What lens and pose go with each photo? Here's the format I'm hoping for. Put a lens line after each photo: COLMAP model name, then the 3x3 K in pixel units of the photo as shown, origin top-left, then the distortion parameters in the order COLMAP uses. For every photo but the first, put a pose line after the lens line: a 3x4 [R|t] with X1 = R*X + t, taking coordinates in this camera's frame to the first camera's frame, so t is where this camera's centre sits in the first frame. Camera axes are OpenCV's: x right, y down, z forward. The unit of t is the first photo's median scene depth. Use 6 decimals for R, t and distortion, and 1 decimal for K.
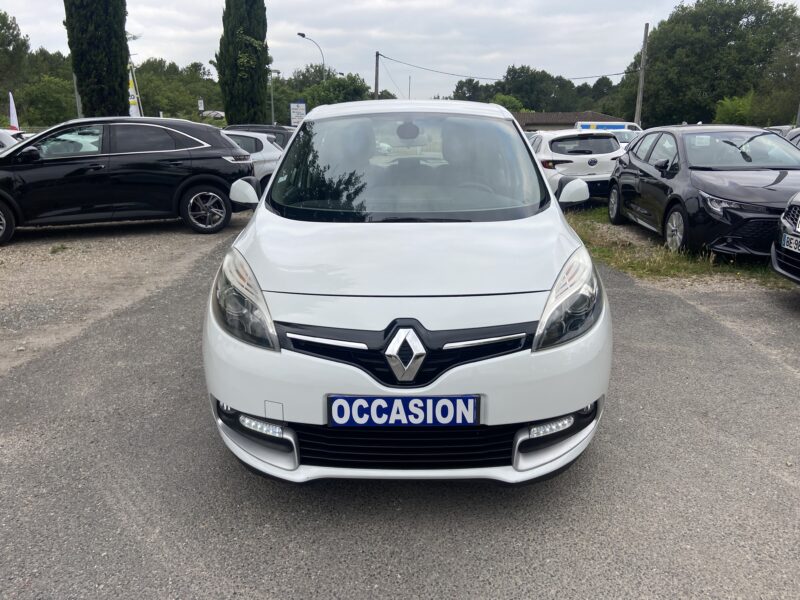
lens RADIAL K [[596.0, 0, 400.0], [0, 596.0, 300.0], [0, 0, 1]] dist [0.120188, -0.157172]
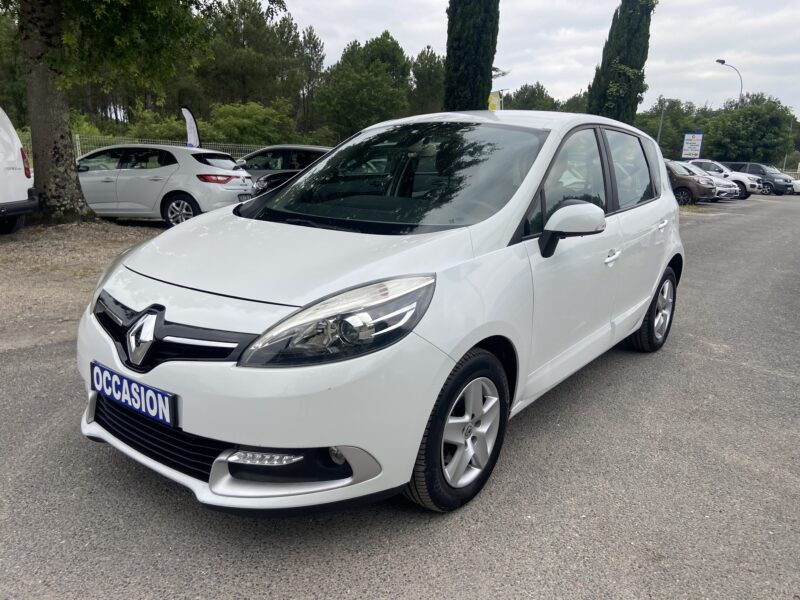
lens RADIAL K [[596.0, 0, 400.0], [0, 596.0, 300.0], [0, 0, 1]] dist [0.120188, -0.157172]
pose [[0.804572, 0.163631, -0.570867, 0.116642], [-0.191993, 0.981338, 0.010693, -0.008445], [0.561963, 0.100999, 0.820973, 0.049197]]
